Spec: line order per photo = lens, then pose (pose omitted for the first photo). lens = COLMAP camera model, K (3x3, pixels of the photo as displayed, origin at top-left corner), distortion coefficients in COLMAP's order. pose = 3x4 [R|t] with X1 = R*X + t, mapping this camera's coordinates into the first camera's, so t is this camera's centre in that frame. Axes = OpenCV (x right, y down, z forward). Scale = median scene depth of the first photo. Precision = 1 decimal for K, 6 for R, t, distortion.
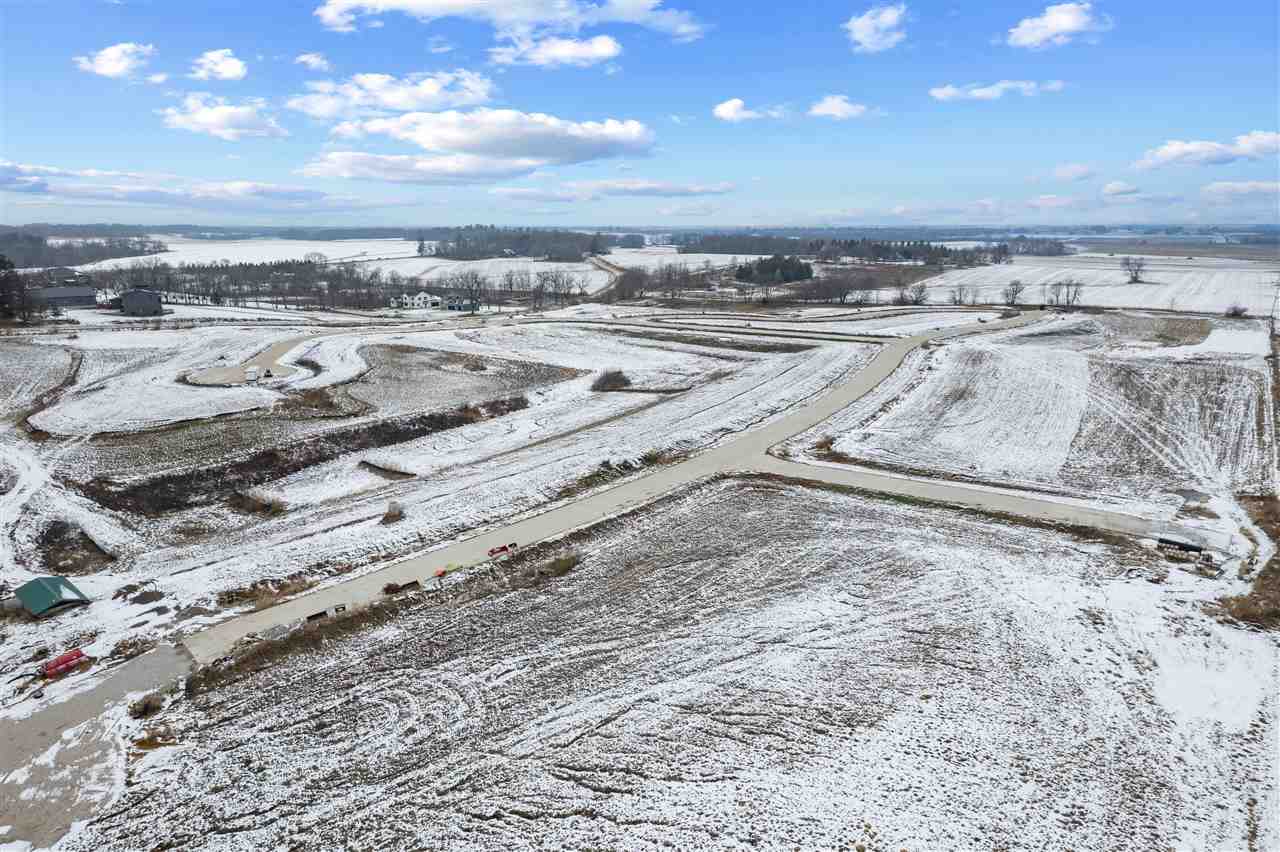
lens RADIAL K [[832.5, 0, 640.0], [0, 832.5, 426.0], [0, 0, 1]] dist [-0.003646, 0.015718]
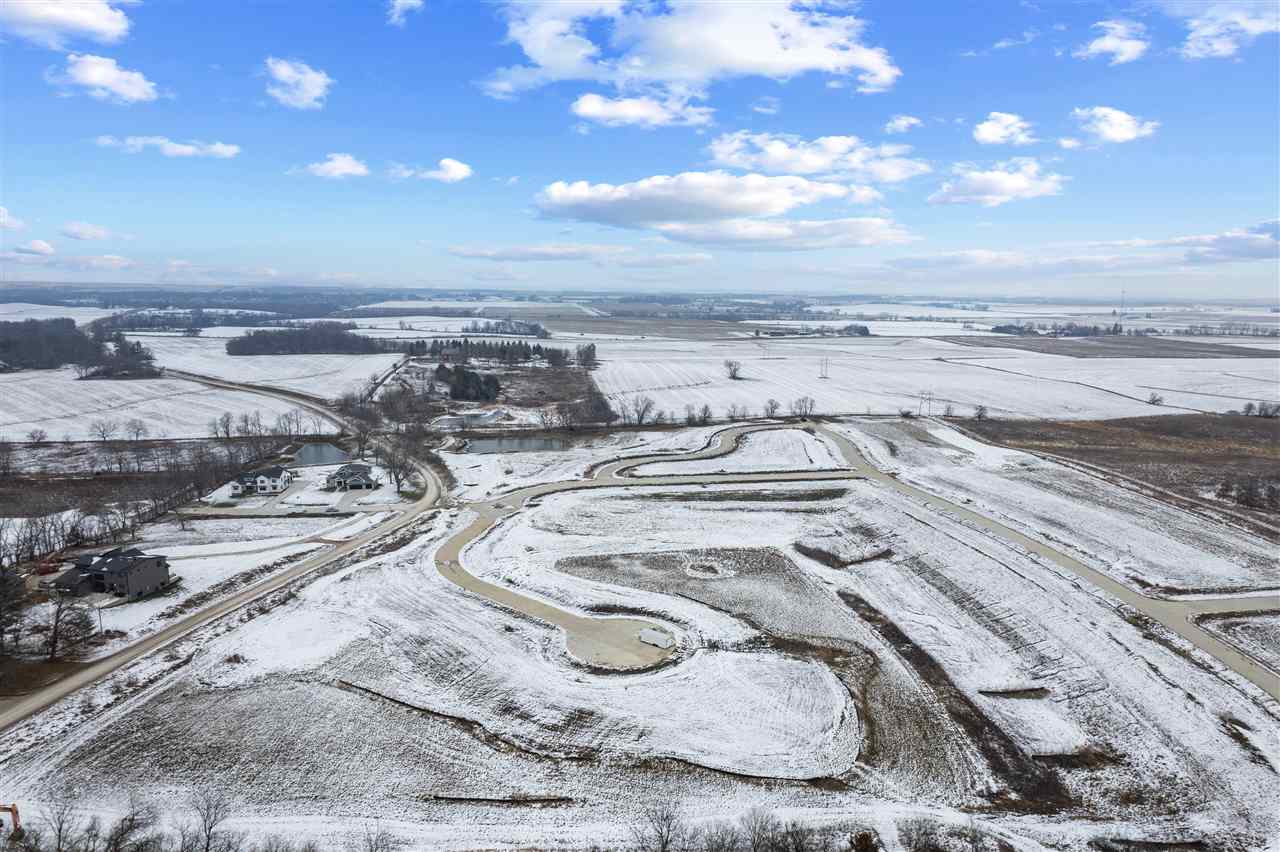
lens RADIAL K [[804.5, 0, 640.0], [0, 804.5, 426.0], [0, 0, 1]] dist [-0.002954, 0.011671]
pose [[0.728219, -0.110930, 0.676307, -1.761368], [0.149939, 0.988695, 0.000721, -0.498400], [-0.668742, 0.100879, 0.736619, 0.579236]]
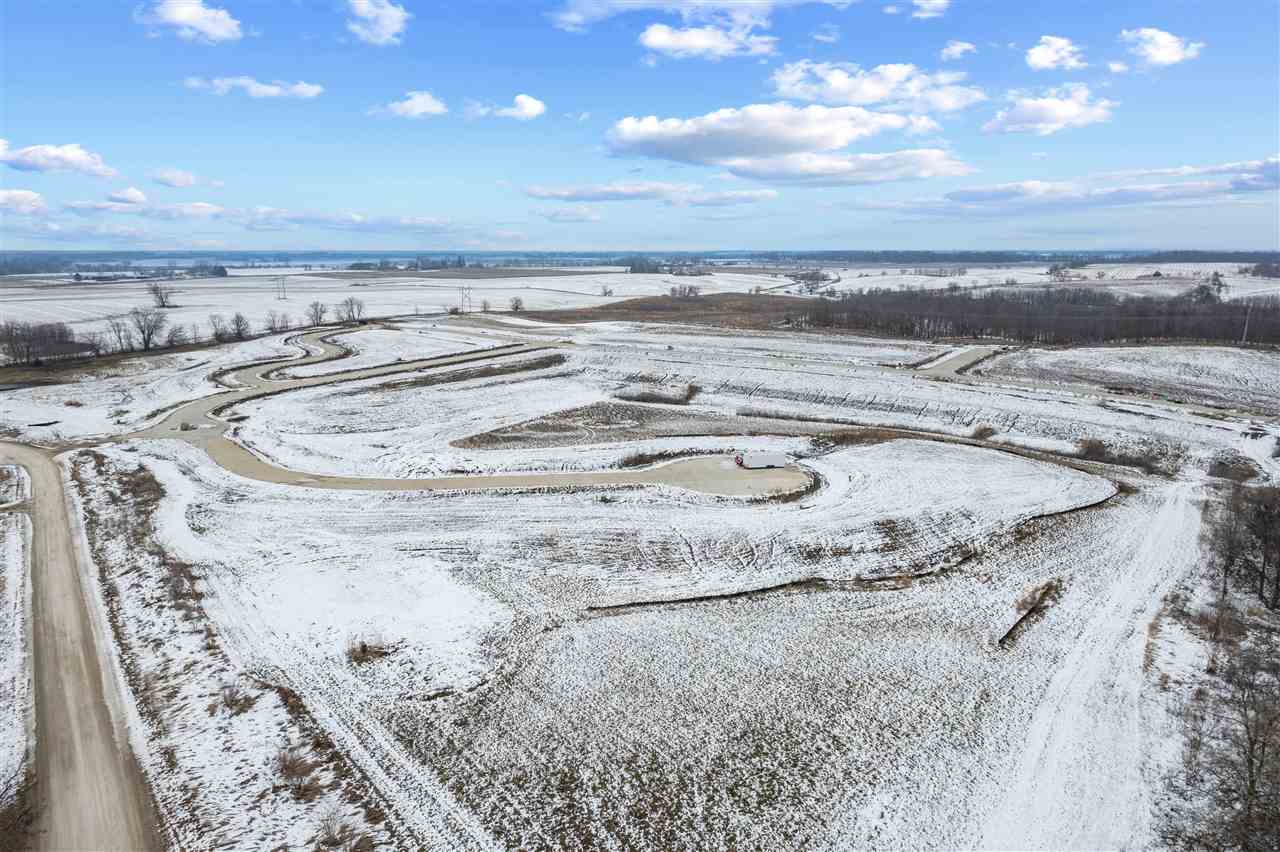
lens RADIAL K [[832.5, 0, 640.0], [0, 832.5, 426.0], [0, 0, 1]] dist [-0.003646, 0.015718]
pose [[-0.021578, -0.207553, 0.977986, -1.926810], [0.239958, 0.948544, 0.206600, -0.438814], [-0.970543, 0.239134, 0.029337, 1.811984]]
